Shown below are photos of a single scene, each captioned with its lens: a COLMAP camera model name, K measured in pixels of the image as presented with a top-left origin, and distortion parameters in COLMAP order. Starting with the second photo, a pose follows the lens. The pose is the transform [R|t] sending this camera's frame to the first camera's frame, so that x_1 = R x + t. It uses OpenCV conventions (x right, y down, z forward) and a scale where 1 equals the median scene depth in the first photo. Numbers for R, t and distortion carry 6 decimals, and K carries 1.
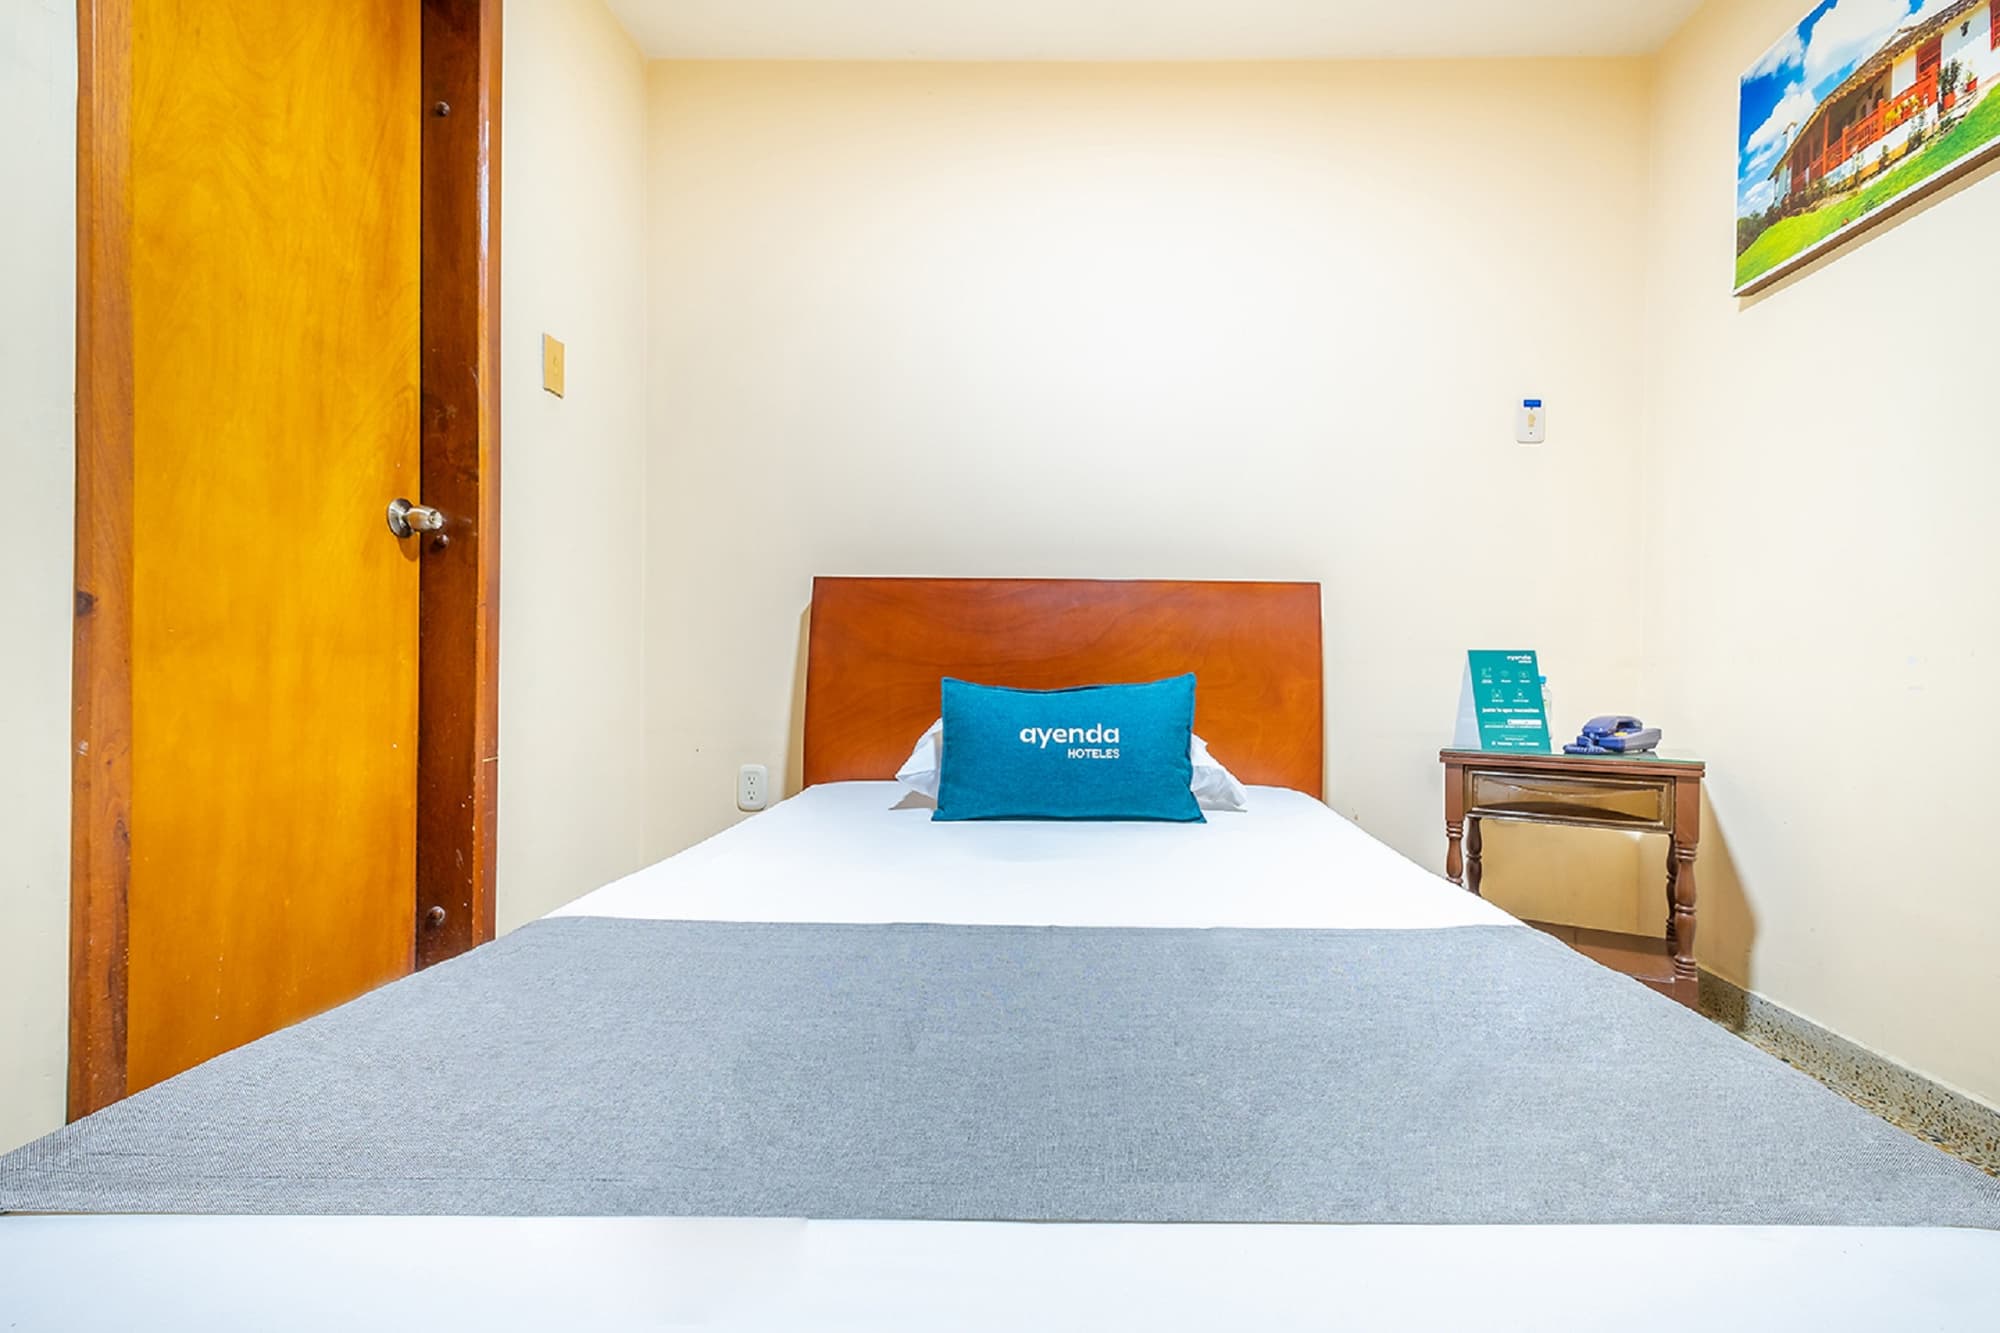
lens RADIAL K [[897.0, 0, 1075.3], [0, 897.0, 675.6], [0, 0, 1]] dist [0.015450, -0.000708]
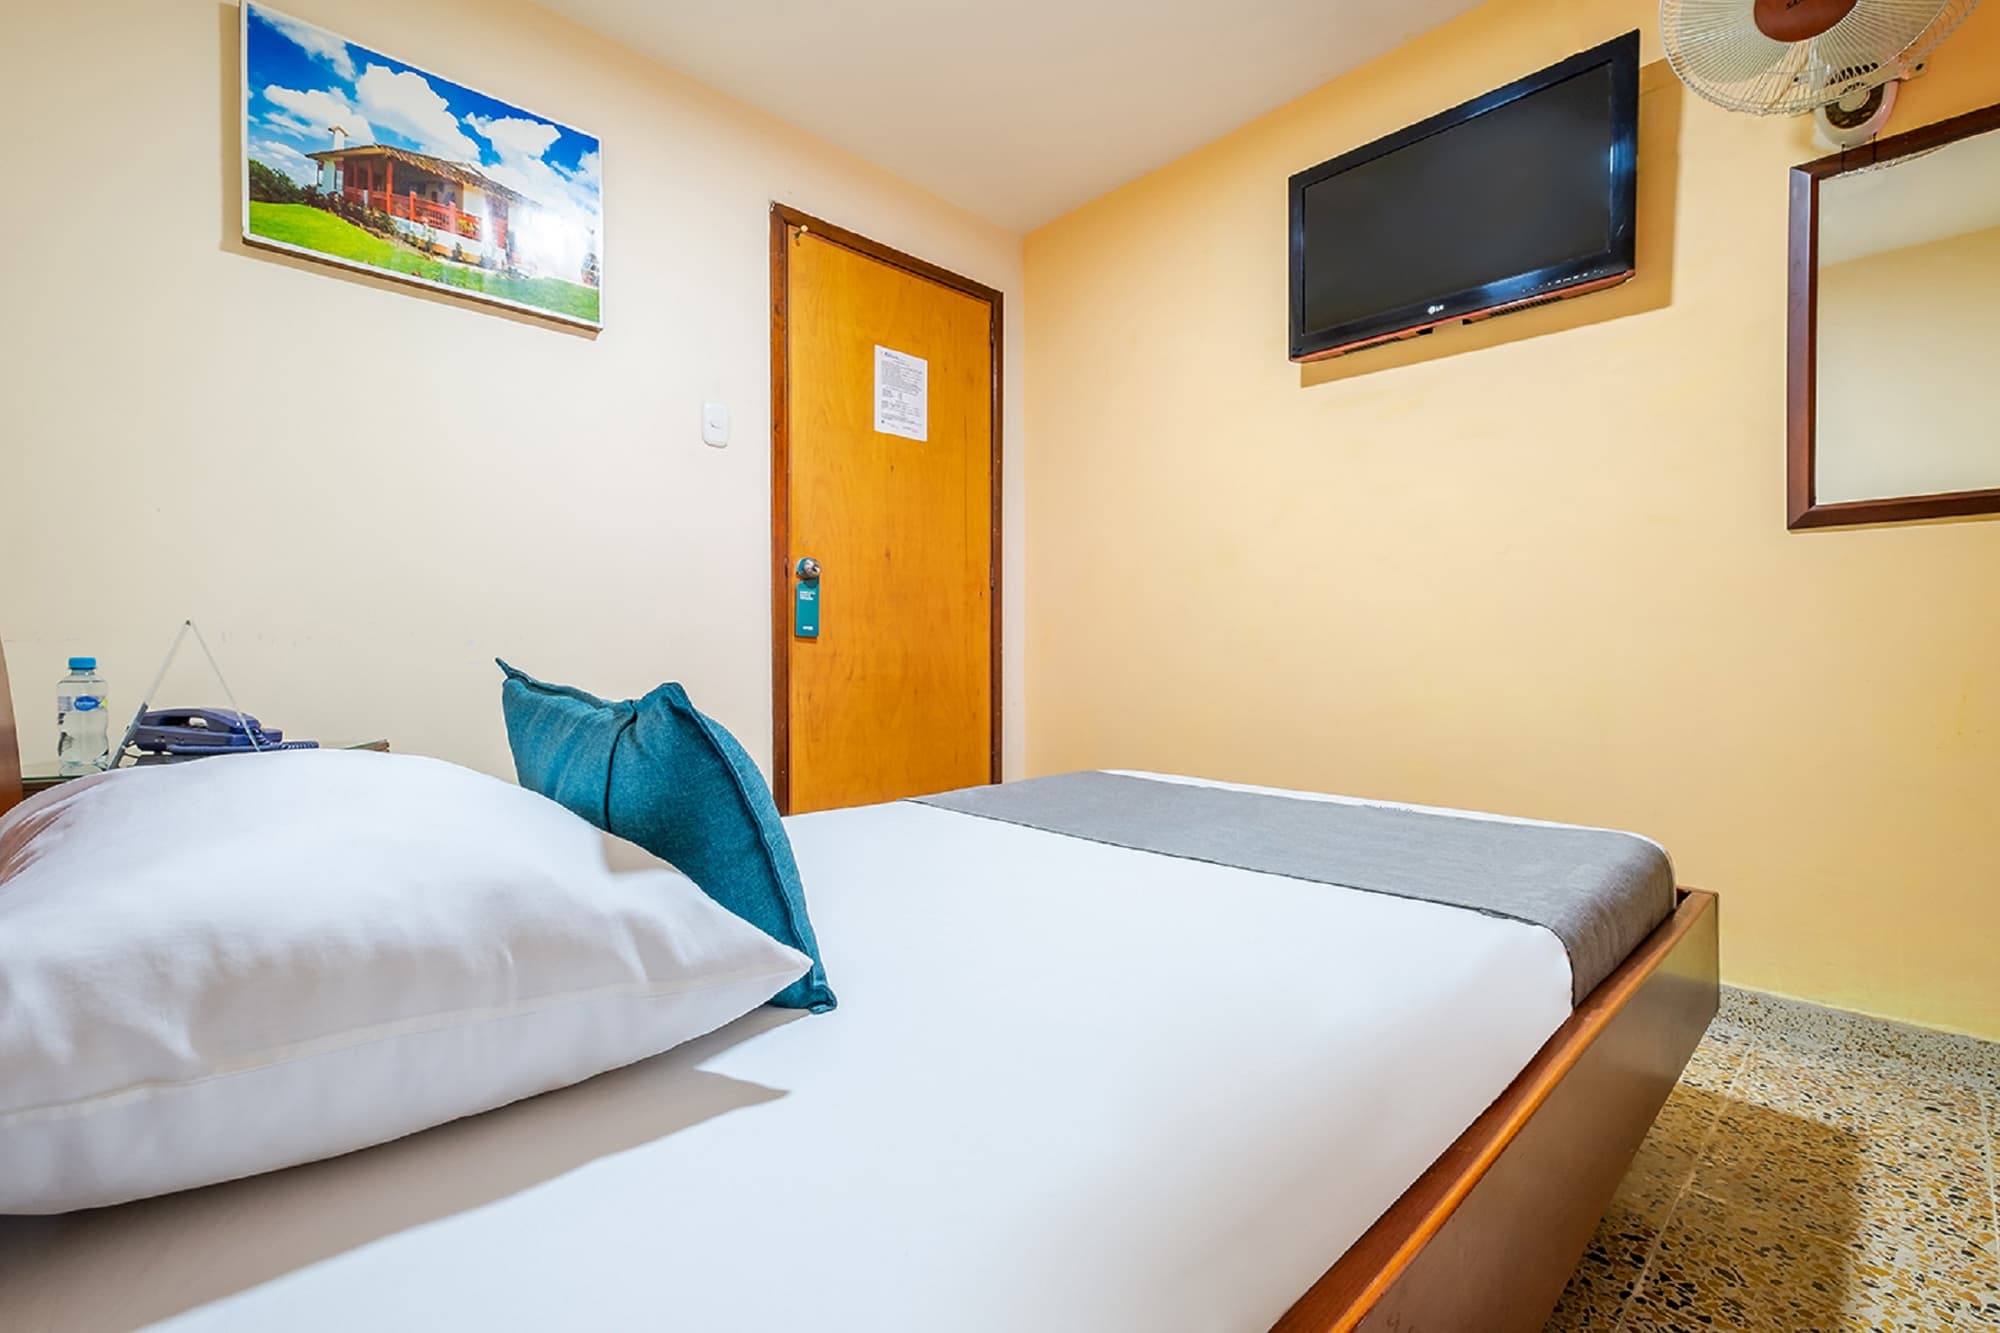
lens RADIAL K [[851.0, 0, 1000.0], [0, 851.0, 666.5], [0, 0, 1]] dist [0.001254, -0.000035]
pose [[-0.697952, -0.016026, 0.715965, -0.465504], [-0.001063, 0.999772, 0.021343, -0.008907], [-0.716143, 0.014136, -0.697810, 1.172238]]
